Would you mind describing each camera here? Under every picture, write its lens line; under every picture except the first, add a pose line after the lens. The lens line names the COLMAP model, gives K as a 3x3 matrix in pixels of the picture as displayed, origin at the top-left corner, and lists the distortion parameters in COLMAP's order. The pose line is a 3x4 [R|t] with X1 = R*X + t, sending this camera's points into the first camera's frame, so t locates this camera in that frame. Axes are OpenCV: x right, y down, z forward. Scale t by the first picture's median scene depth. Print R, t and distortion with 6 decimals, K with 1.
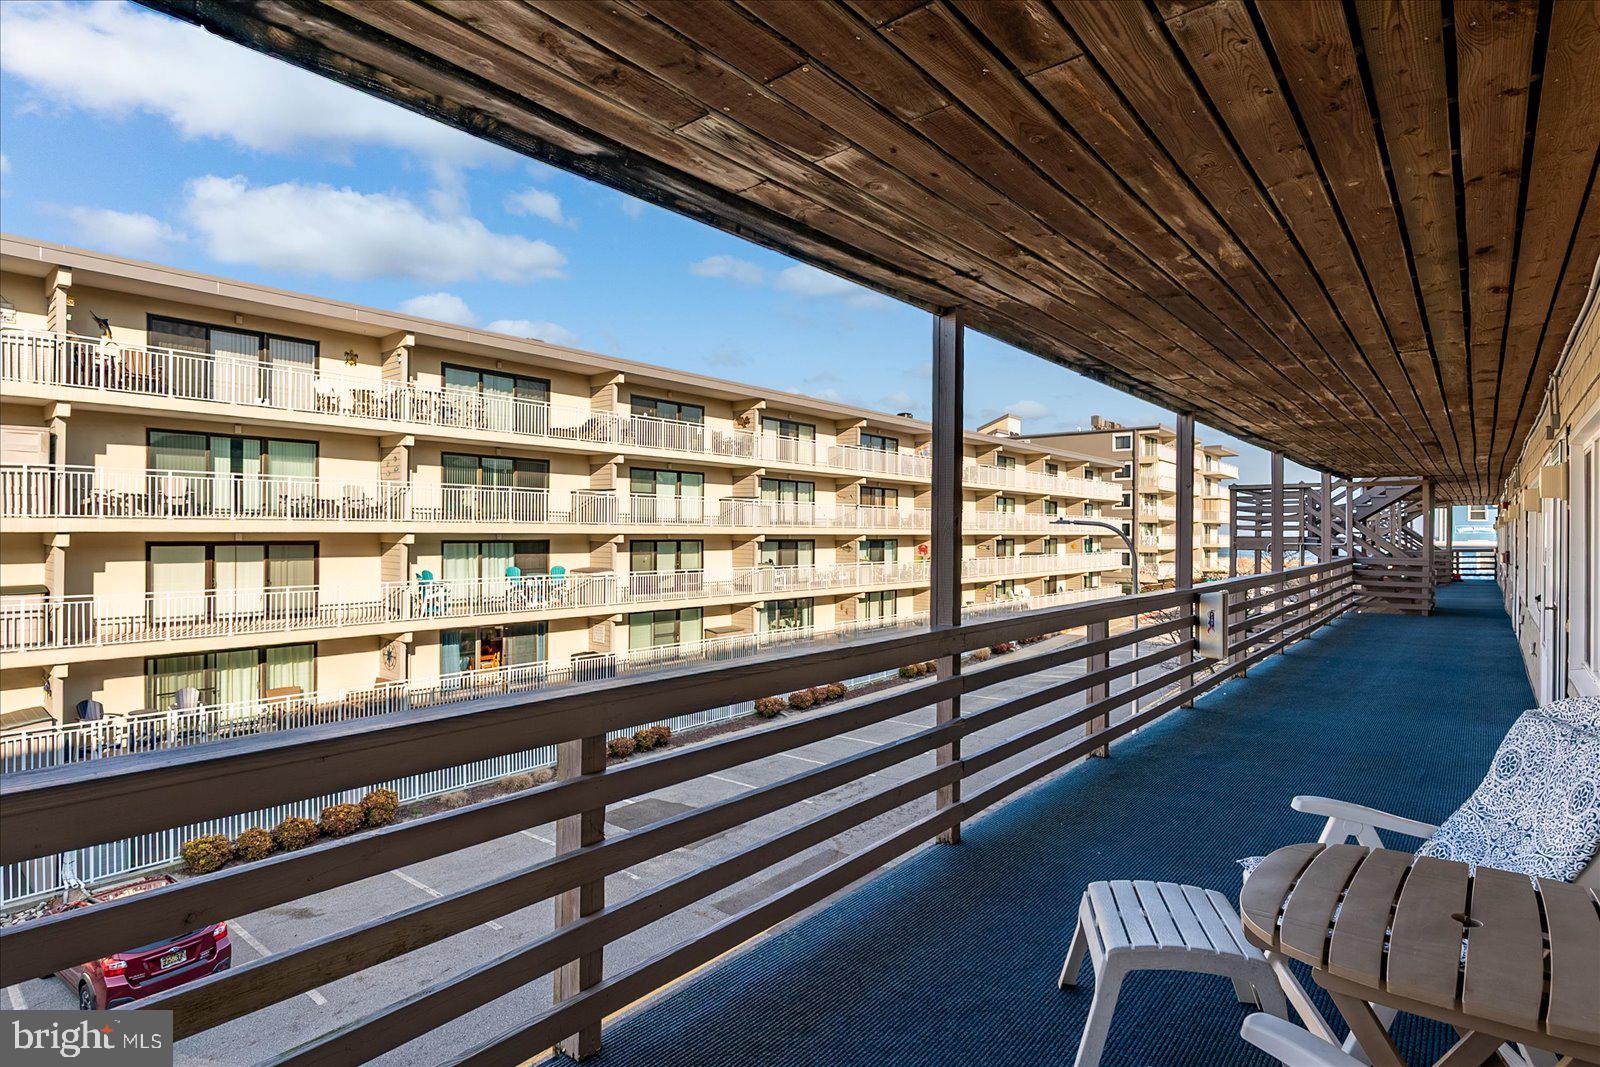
lens RADIAL K [[851.6, 0, 804.7], [0, 851.6, 532.3], [0, 0, 1]] dist [-0.002954, 0.000071]
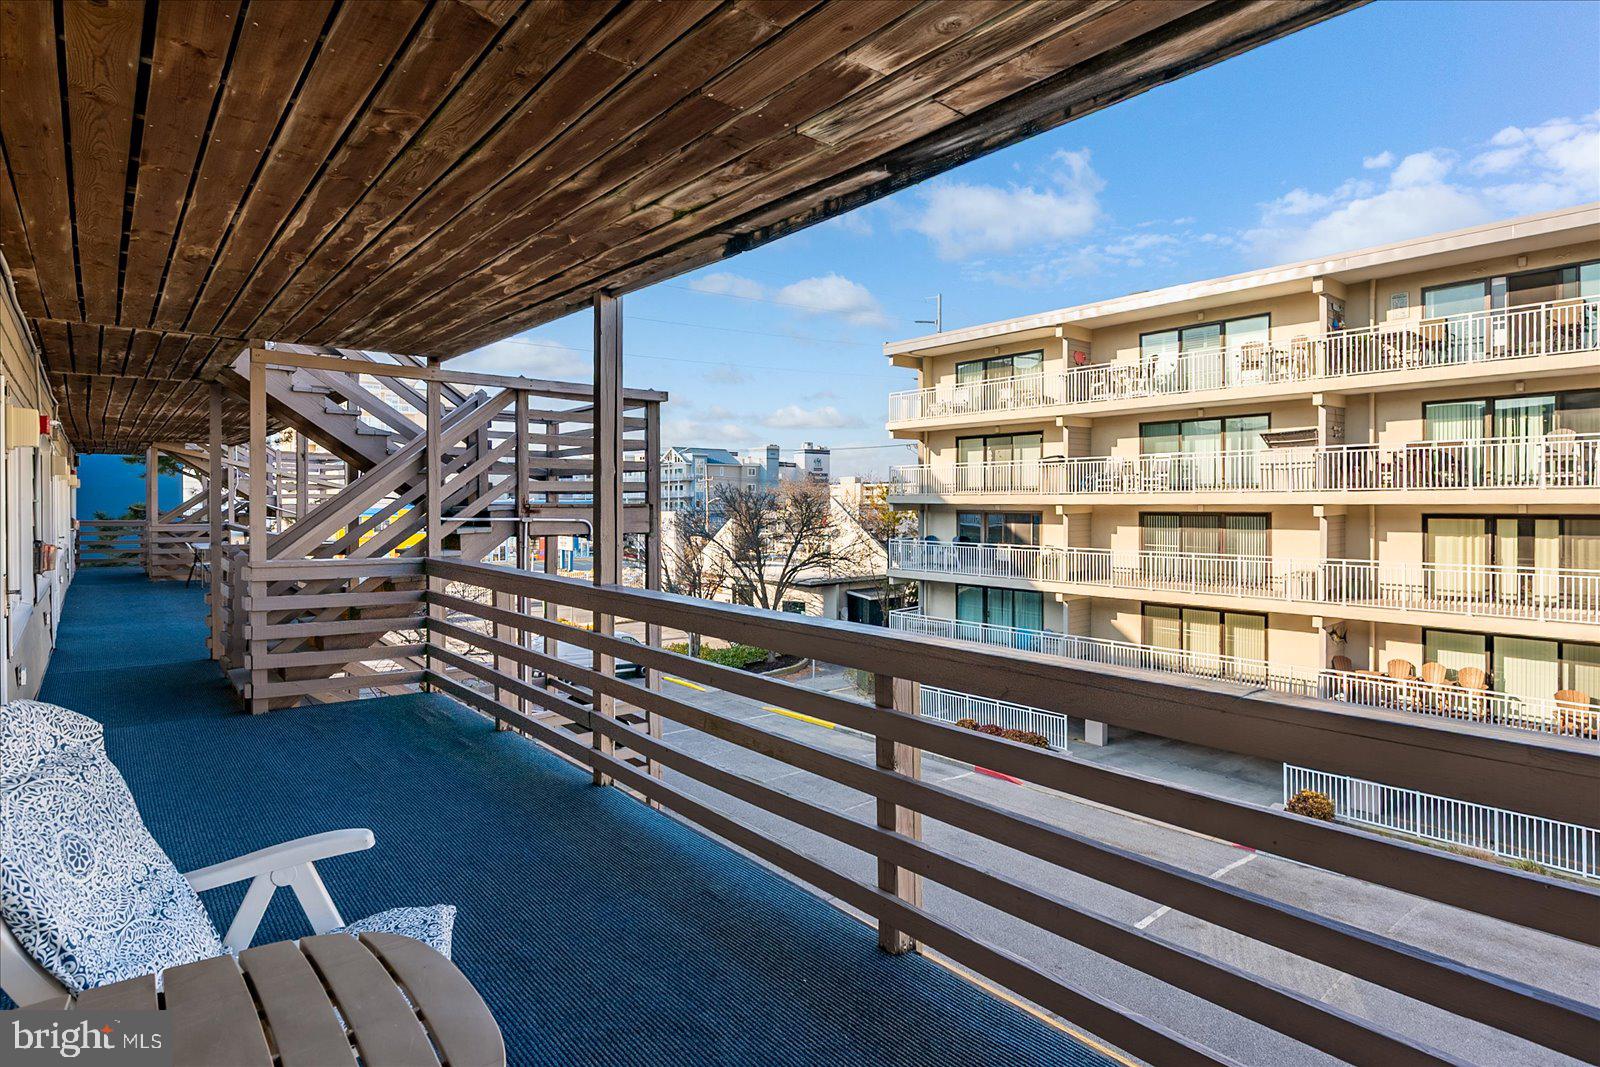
lens RADIAL K [[851.6, 0, 783.7], [0, 851.6, 527.8], [0, 0, 1]] dist [-0.002954, 0.000071]
pose [[-0.222541, 0.025691, -0.974585, 0.597584], [-0.000085, 0.999652, 0.026371, 0.002255], [0.974923, 0.005952, -0.222461, 0.735555]]
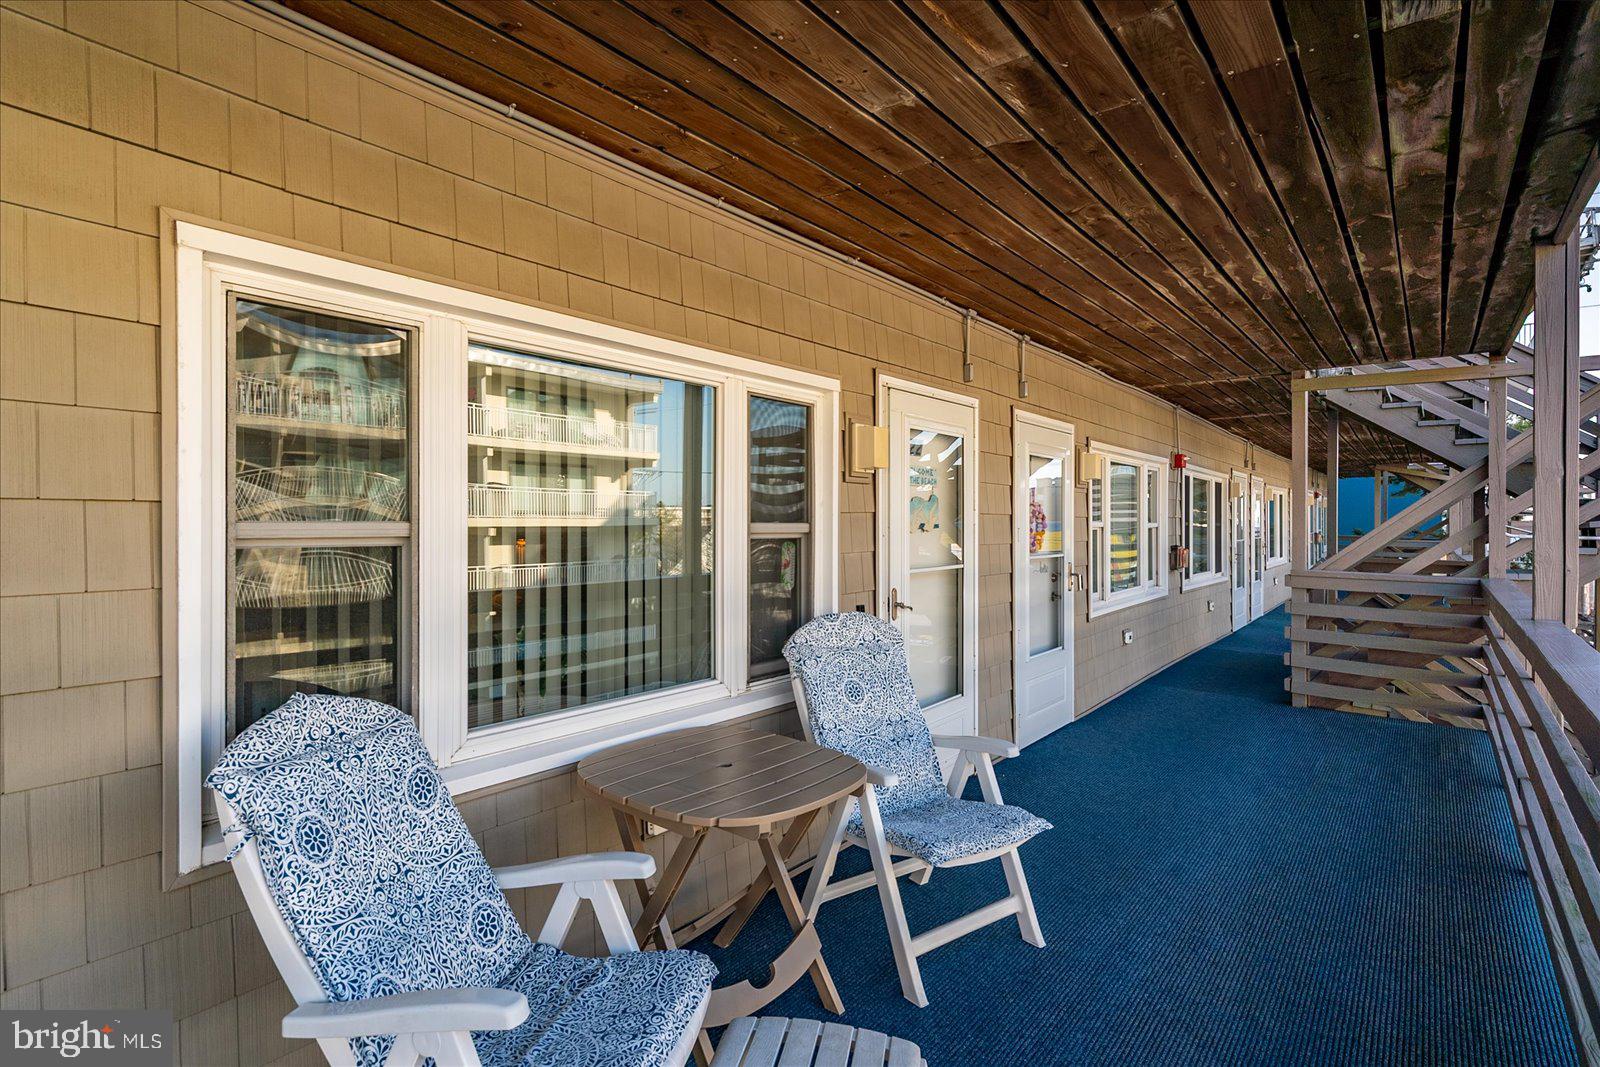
lens RADIAL K [[784.0, 0, 789.4], [0, 784.0, 529.0], [0, 0, 1]] dist [-0.001514, 0.000063]
pose [[-0.999866, -0.005668, 0.015361, 0.290766], [-0.005527, 0.999943, 0.009176, 0.013568], [-0.015412, 0.009090, -0.999840, 1.088583]]
